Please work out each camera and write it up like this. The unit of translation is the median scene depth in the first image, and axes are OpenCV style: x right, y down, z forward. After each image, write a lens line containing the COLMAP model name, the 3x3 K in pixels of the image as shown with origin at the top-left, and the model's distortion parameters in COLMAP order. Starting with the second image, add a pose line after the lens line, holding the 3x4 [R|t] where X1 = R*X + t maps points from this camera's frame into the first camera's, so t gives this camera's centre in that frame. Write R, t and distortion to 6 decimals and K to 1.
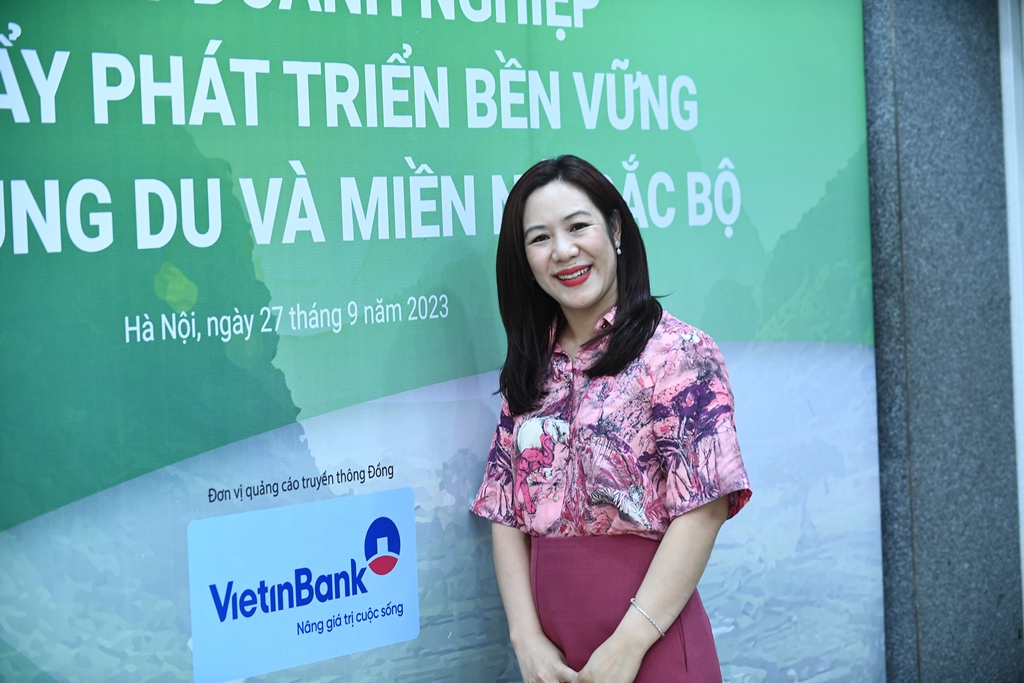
lens RADIAL K [[3147.7, 0, 511.1], [0, 3147.7, 345.3], [0, 0, 1]] dist [0.137648, 0.000000]
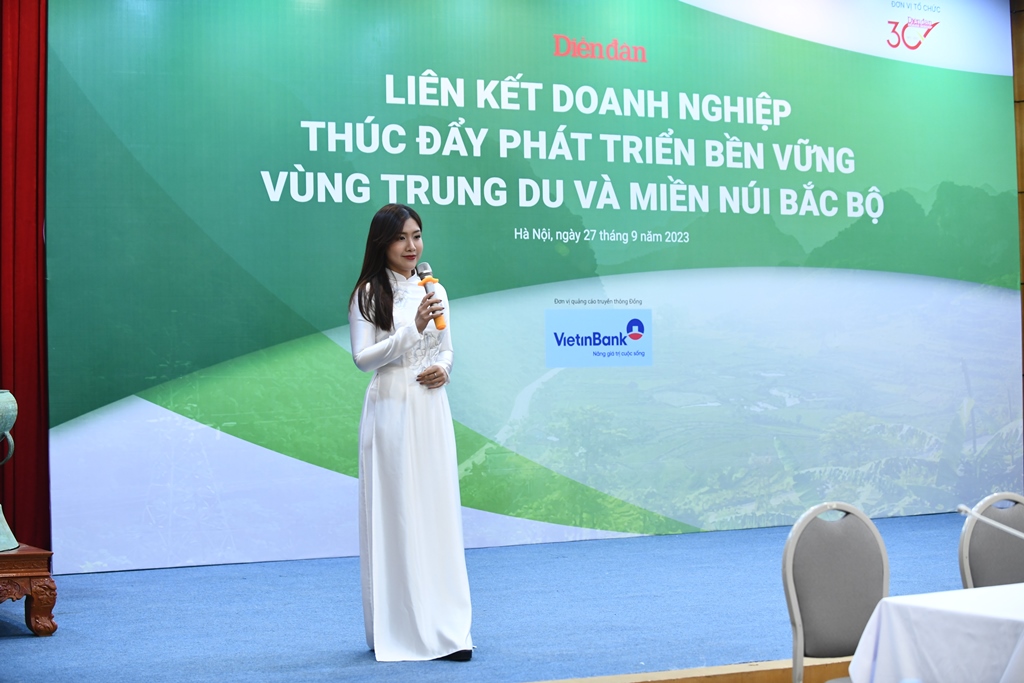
lens RADIAL K [[2167.6, 0, 509.1], [0, 2167.6, 343.3], [0, 0, 1]] dist [-0.322768, 0.000000]
pose [[0.907672, 0.022107, -0.419097, 0.537900], [-0.035571, 0.999071, -0.024340, 0.108734], [0.418170, 0.037000, 0.907615, -0.515422]]
